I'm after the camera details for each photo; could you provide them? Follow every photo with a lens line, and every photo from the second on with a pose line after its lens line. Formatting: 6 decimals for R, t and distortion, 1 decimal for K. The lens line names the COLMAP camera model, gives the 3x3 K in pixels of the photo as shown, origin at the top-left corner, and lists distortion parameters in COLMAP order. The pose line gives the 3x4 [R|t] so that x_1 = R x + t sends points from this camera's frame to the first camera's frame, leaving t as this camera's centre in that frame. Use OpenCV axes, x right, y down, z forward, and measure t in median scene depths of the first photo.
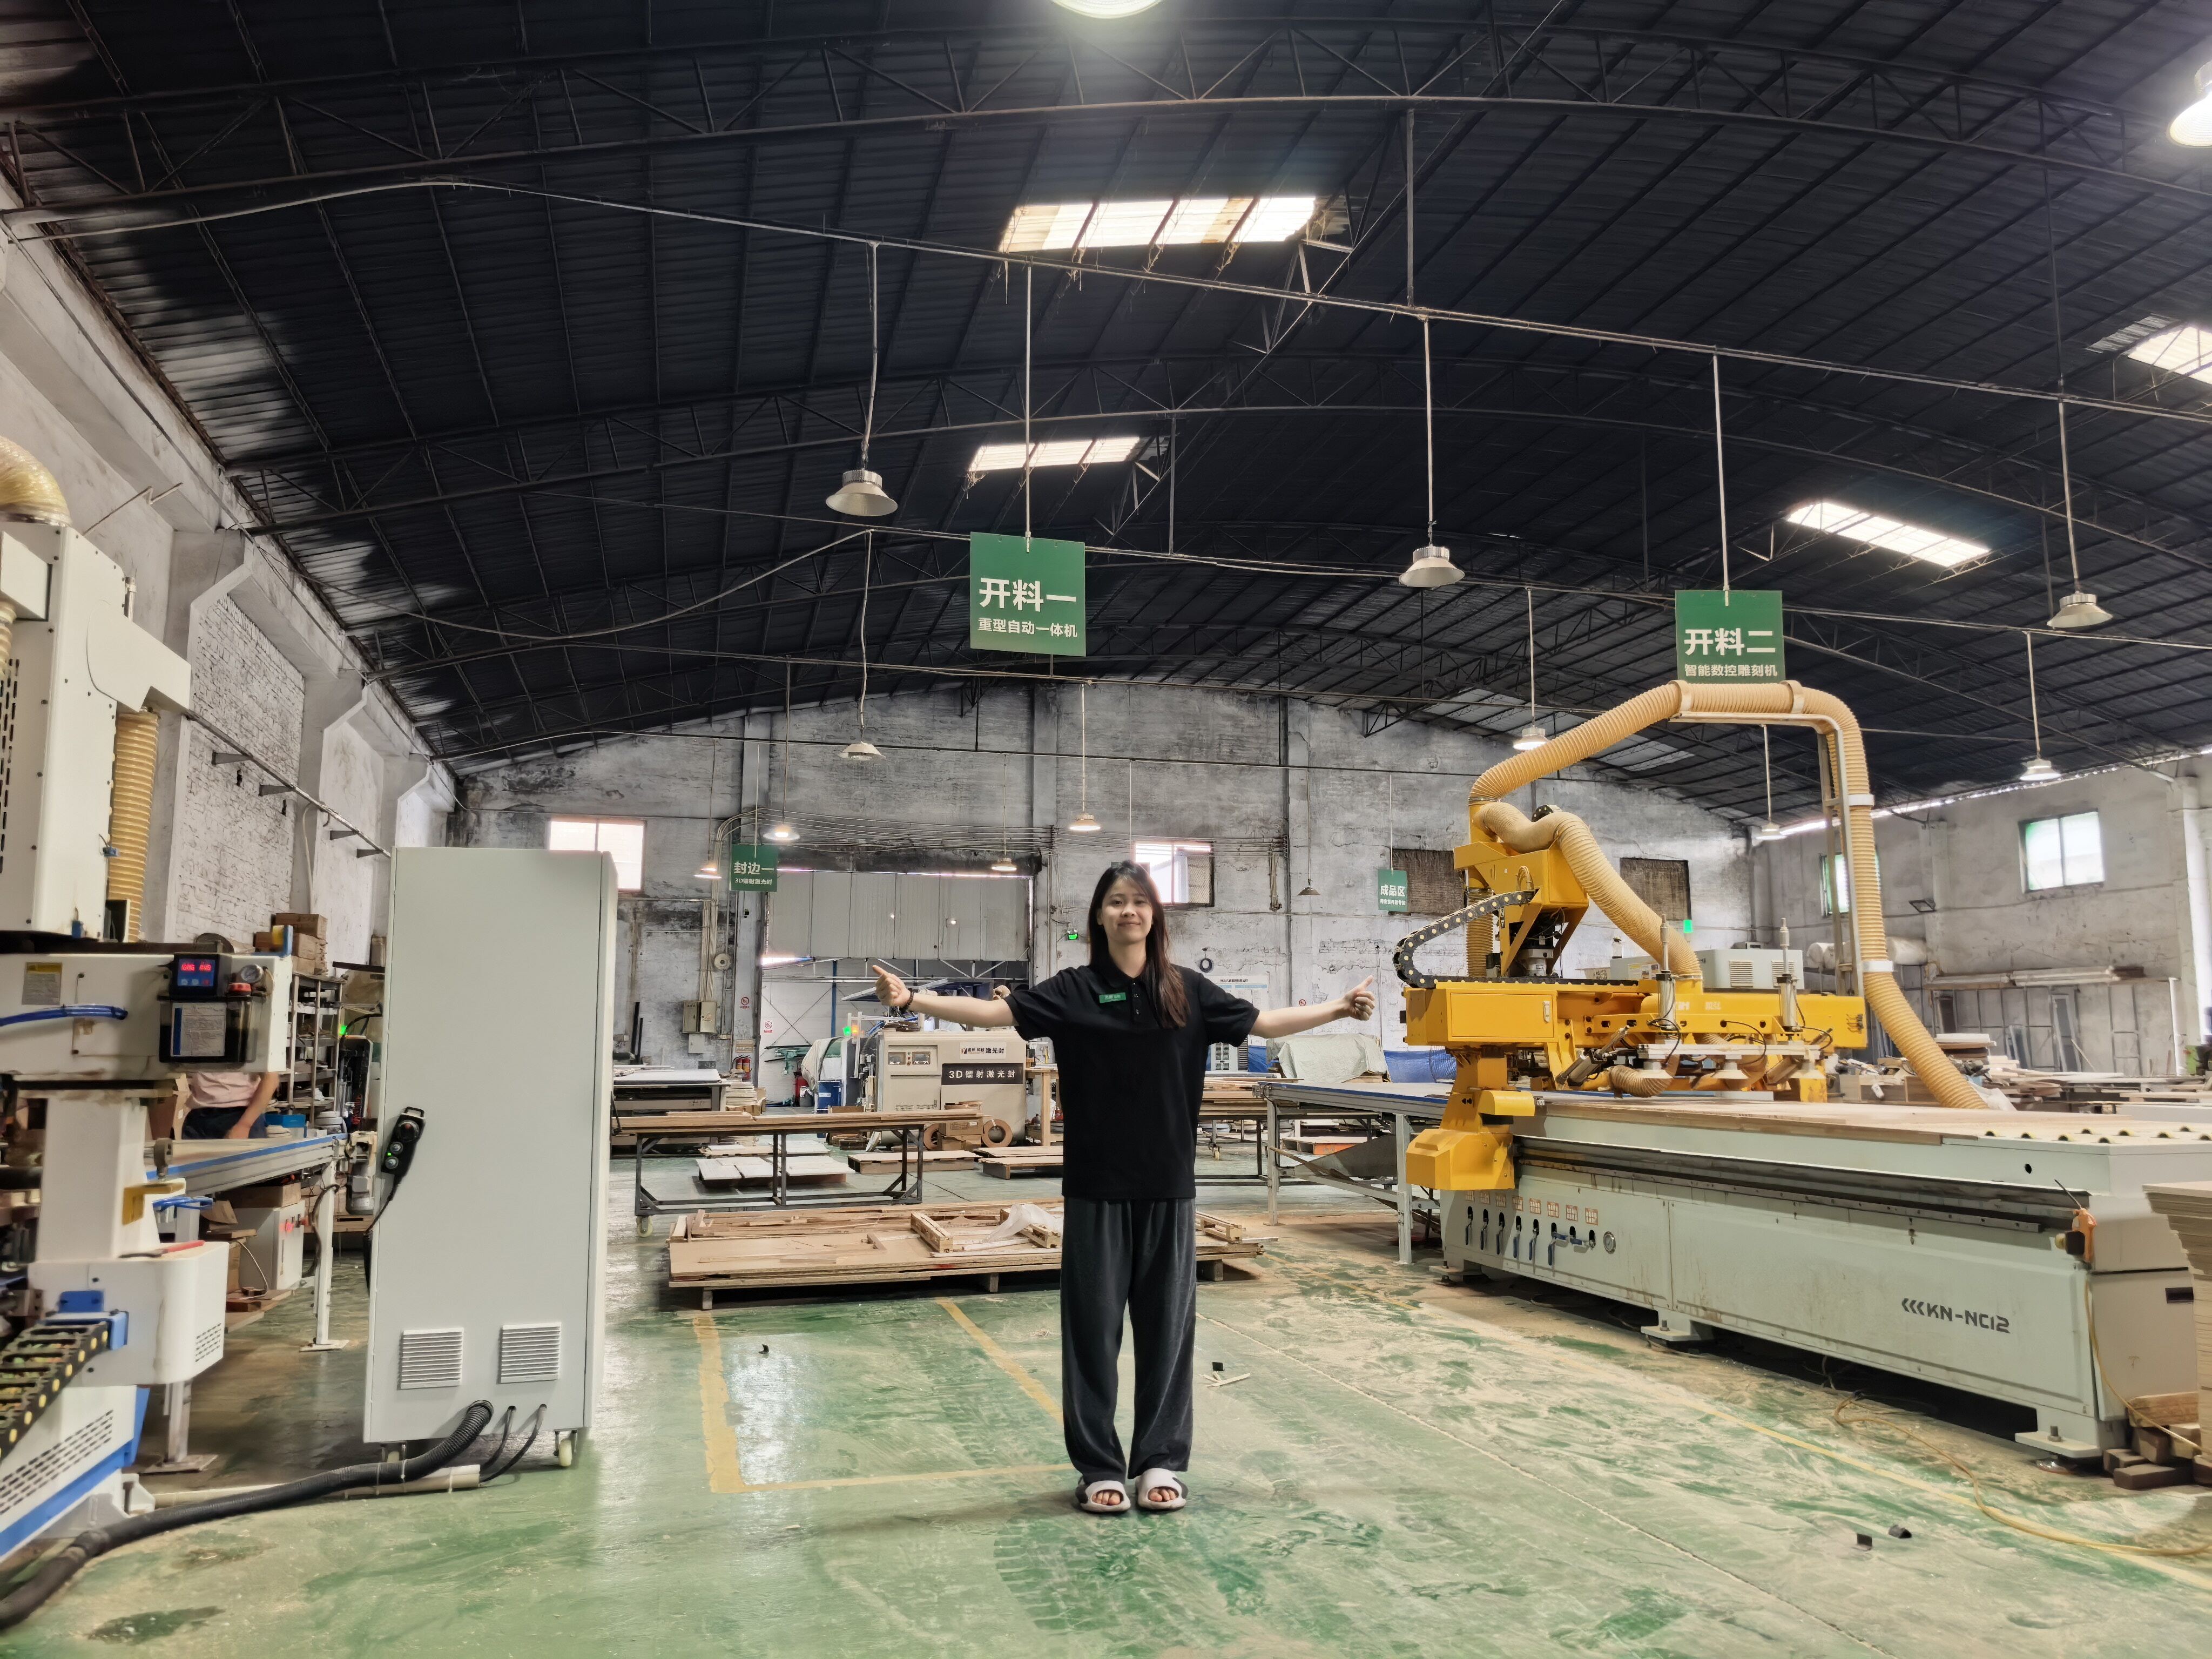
lens RADIAL K [[1588.1, 0, 1115.4], [0, 1588.1, 827.2], [0, 0, 1]] dist [0.100286, -0.156603]
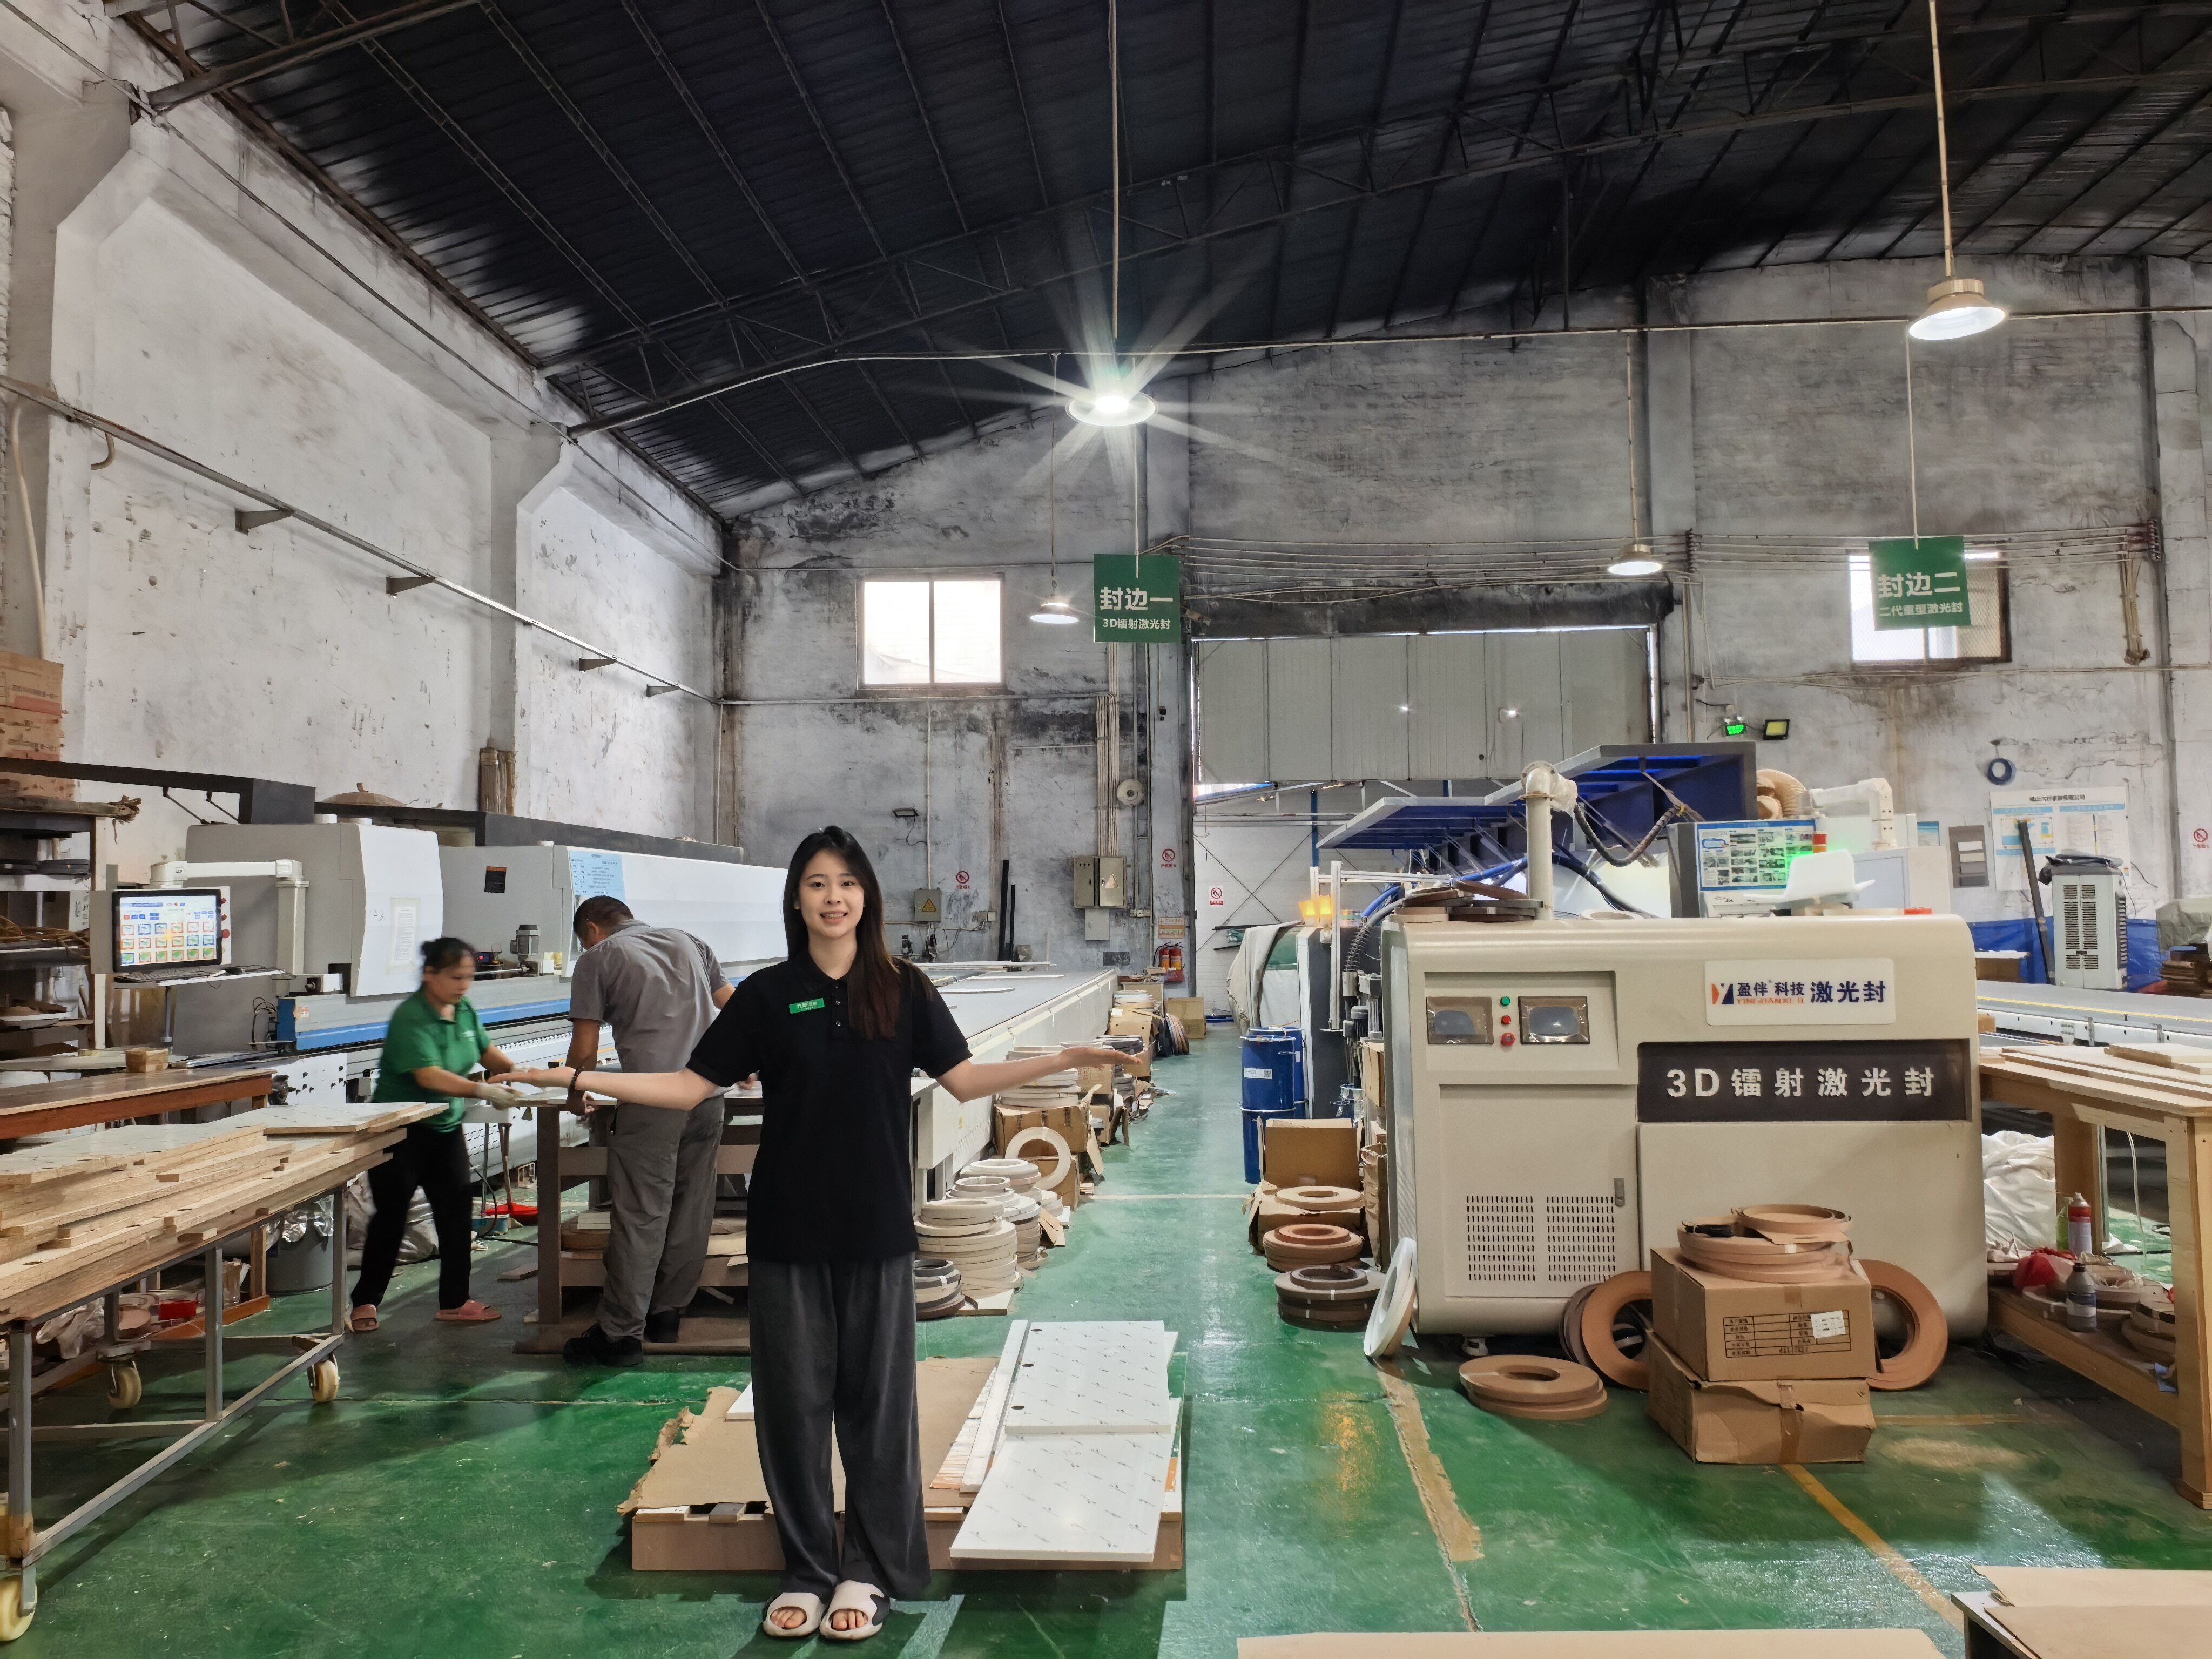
lens RADIAL K [[1588.1, 0, 1115.4], [0, 1588.1, 827.2], [0, 0, 1]] dist [0.100286, -0.156603]
pose [[0.949874, -0.030428, -0.311149, -0.061308], [0.056663, 0.995525, 0.075626, 0.050786], [0.307456, -0.089466, 0.947347, 0.417030]]
